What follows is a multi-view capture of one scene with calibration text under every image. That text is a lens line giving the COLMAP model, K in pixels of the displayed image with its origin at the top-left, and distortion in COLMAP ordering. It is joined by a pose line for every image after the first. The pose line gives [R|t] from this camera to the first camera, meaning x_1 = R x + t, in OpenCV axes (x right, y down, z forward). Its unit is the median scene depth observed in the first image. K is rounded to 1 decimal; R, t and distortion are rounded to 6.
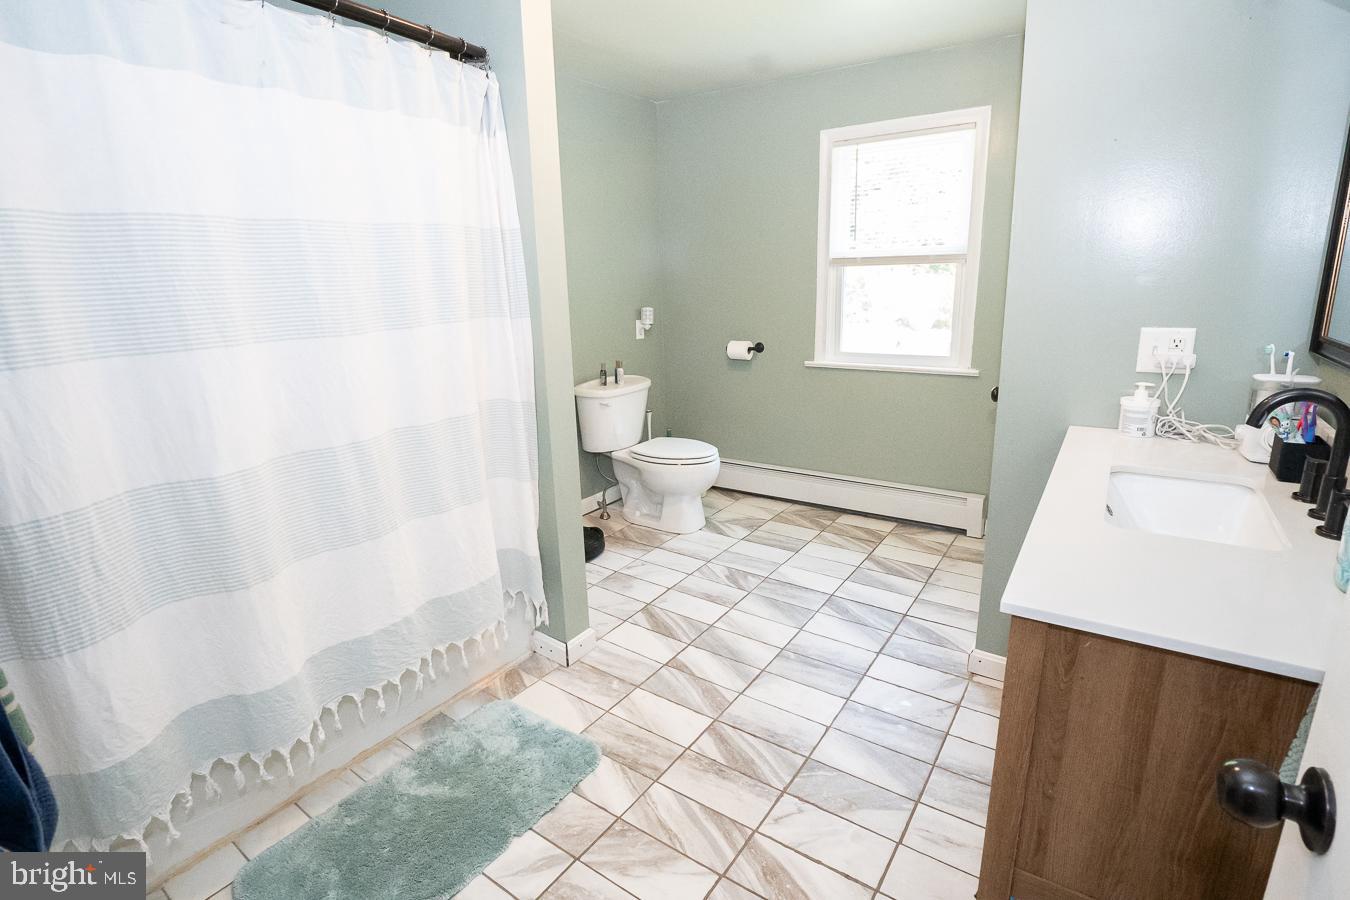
lens RADIAL K [[664.5, 0, 679.4], [0, 664.5, 445.0], [0, 0, 1]] dist [-0.034572, 0.003281]
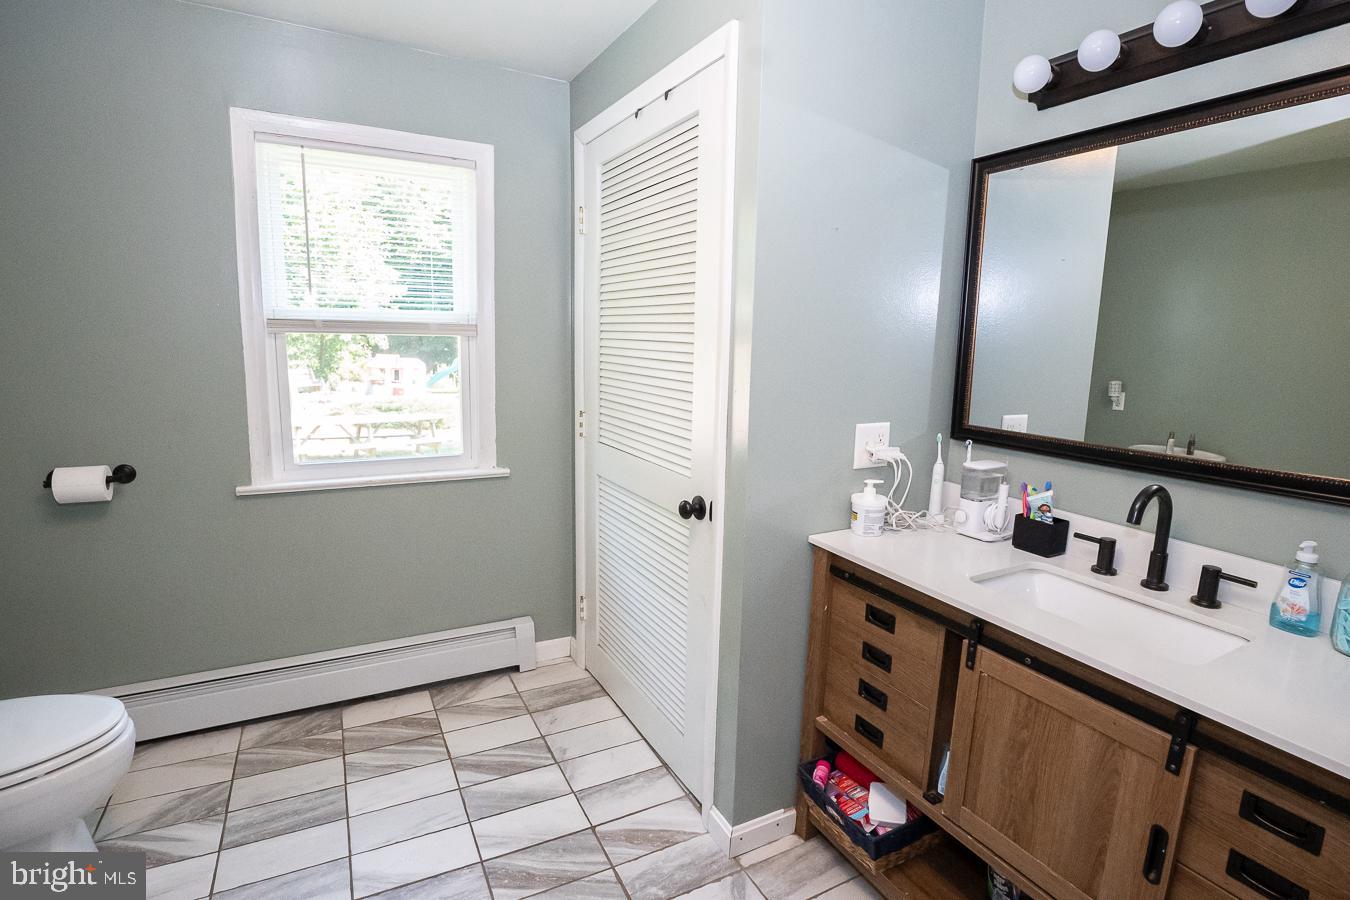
lens RADIAL K [[664.5, 0, 676.6], [0, 664.5, 450.5], [0, 0, 1]] dist [-0.034572, 0.003281]
pose [[0.457106, -0.110701, 0.882496, -0.155488], [0.177861, 0.983559, 0.031252, -0.117834], [-0.871447, 0.142676, 0.469280, 0.416725]]
